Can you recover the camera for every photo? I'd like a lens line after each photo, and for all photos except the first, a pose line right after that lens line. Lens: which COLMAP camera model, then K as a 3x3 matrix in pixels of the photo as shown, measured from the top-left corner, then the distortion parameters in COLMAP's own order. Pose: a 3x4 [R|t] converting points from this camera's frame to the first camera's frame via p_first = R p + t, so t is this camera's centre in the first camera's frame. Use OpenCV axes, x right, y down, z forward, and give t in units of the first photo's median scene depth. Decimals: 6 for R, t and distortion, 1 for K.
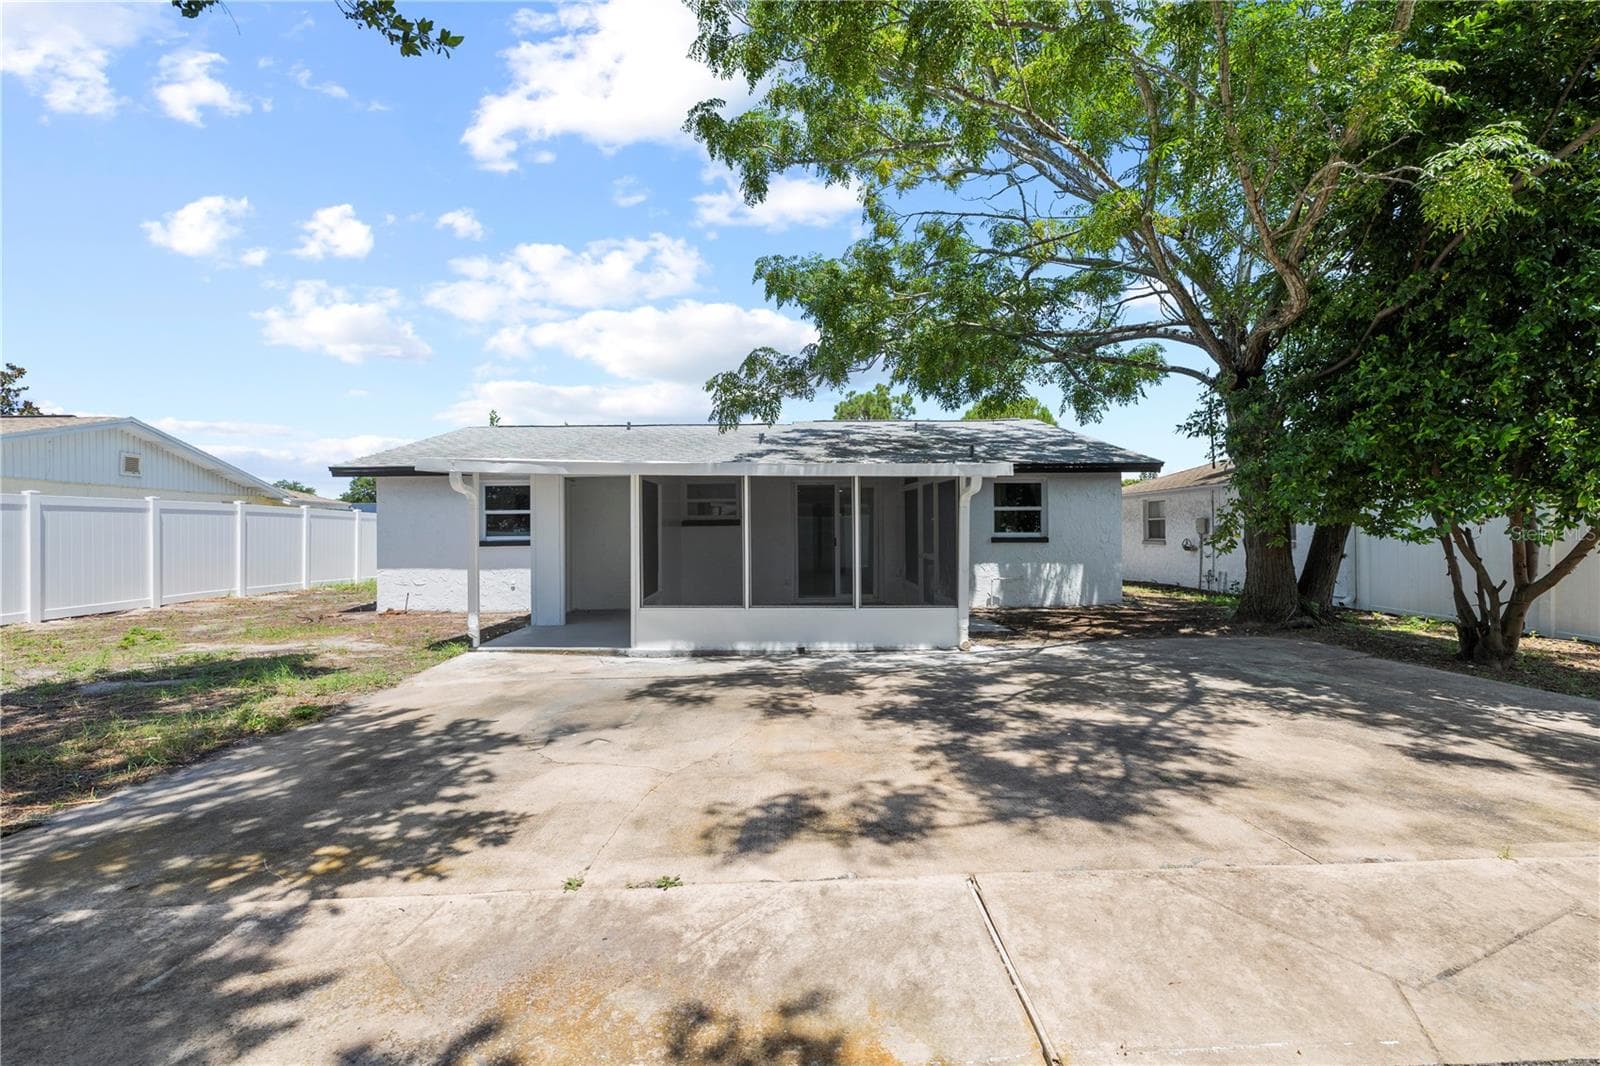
lens RADIAL K [[783.6, 0, 800.0], [0, 783.6, 533.0], [0, 0, 1]] dist [0.000713, 0.000217]
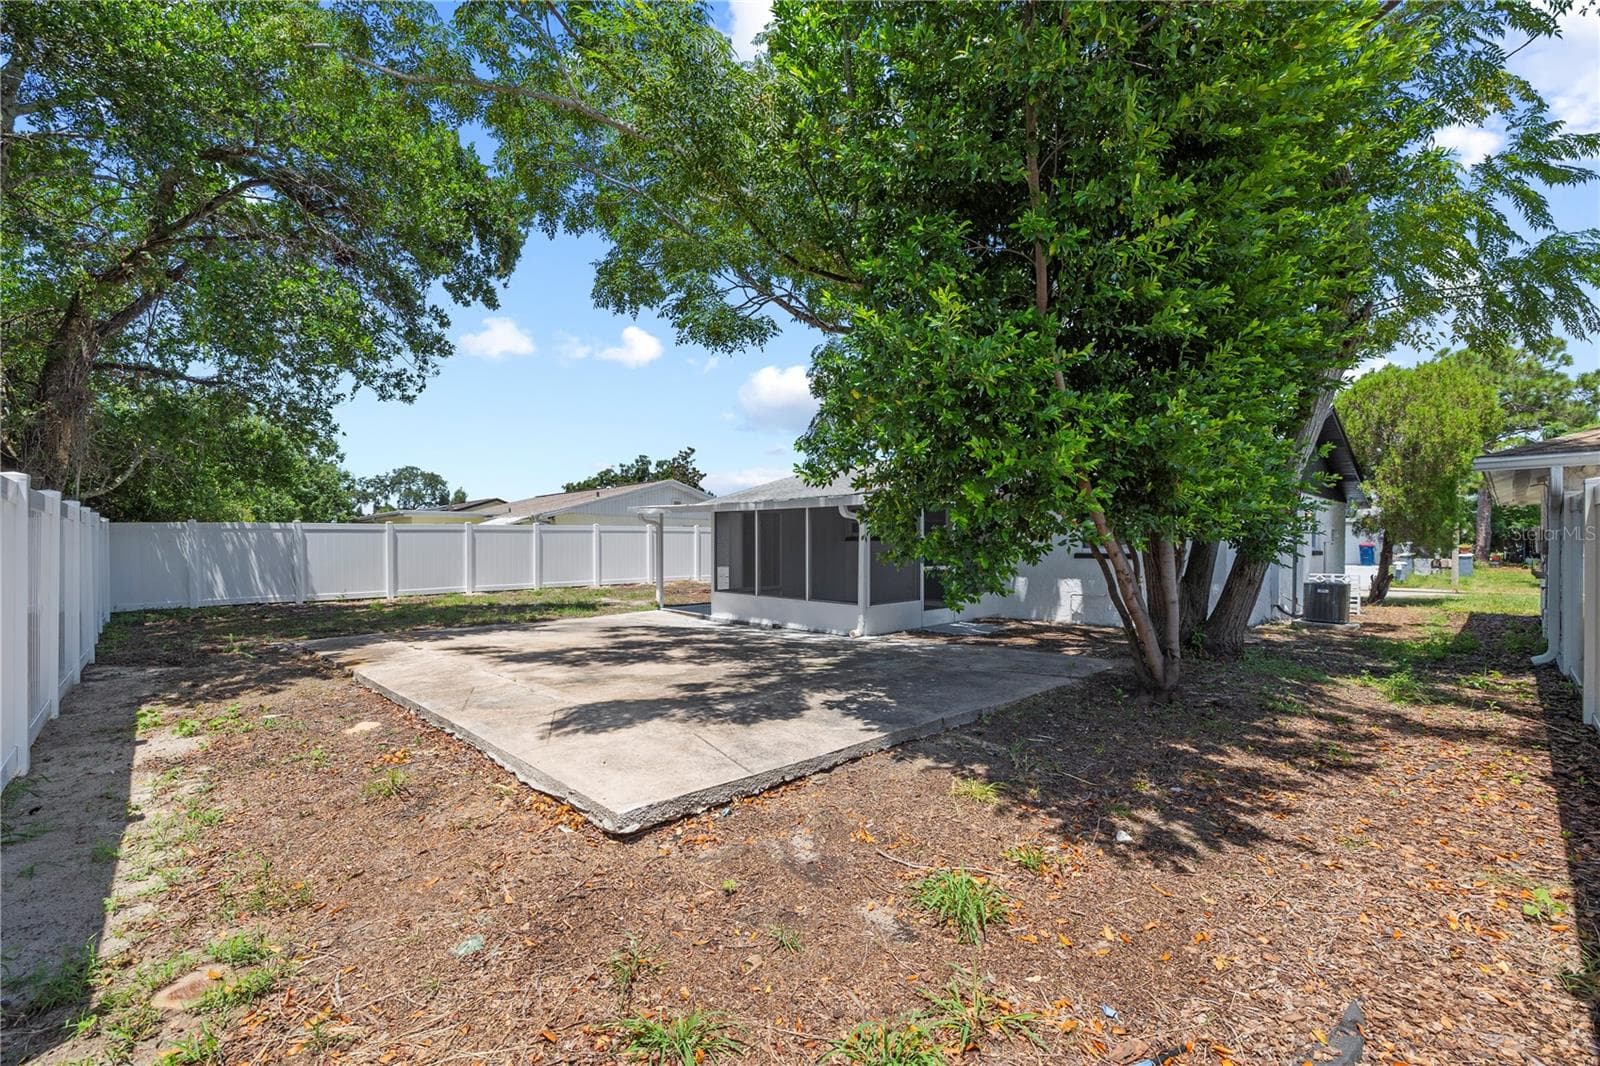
lens RADIAL K [[783.6, 0, 800.0], [0, 783.6, 533.0], [0, 0, 1]] dist [0.000713, 0.000217]
pose [[0.642087, -0.000233, -0.766632, 1.171276], [-0.007371, 0.999952, -0.006477, -0.017109], [0.766596, 0.009810, 0.642055, 0.083638]]
